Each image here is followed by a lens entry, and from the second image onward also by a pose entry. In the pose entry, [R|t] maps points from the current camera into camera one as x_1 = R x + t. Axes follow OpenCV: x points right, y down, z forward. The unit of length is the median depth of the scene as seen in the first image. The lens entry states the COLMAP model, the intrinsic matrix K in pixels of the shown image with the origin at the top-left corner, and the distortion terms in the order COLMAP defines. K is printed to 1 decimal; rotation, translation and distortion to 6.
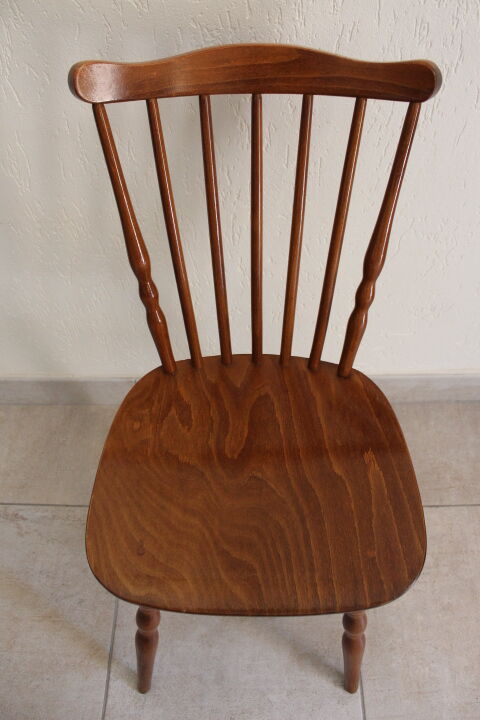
lens RADIAL K [[598.5, 0, 244.0], [0, 598.5, 359.1], [0, 0, 1]] dist [-0.158486, 0.128853]
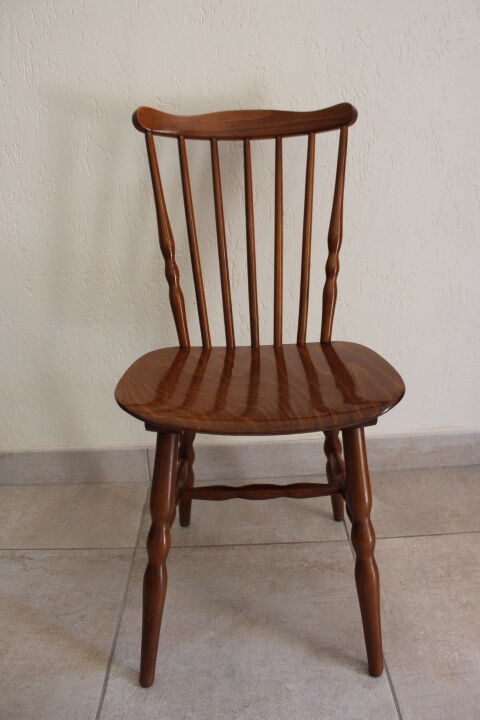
lens RADIAL K [[598.5, 0, 244.0], [0, 598.5, 359.1], [0, 0, 1]] dist [-0.158486, 0.128853]
pose [[0.999373, -0.031651, 0.015860, -0.019558], [0.035245, 0.847339, -0.529881, 0.608506], [0.003333, 0.530108, 0.847924, -0.027945]]
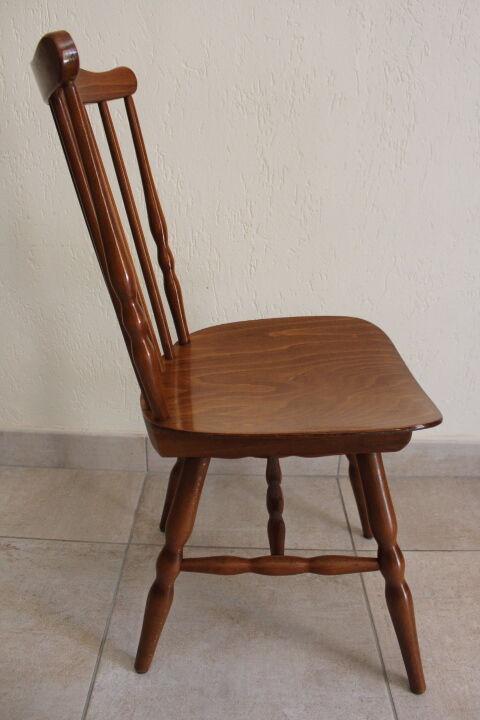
lens RADIAL K [[598.5, 0, 244.0], [0, 598.5, 359.1], [0, 0, 1]] dist [-0.158486, 0.128853]
pose [[0.999067, 0.037270, 0.021815, -0.049568], [-0.021440, 0.866569, -0.498596, 0.543283], [-0.037487, 0.497663, 0.866560, 0.027482]]
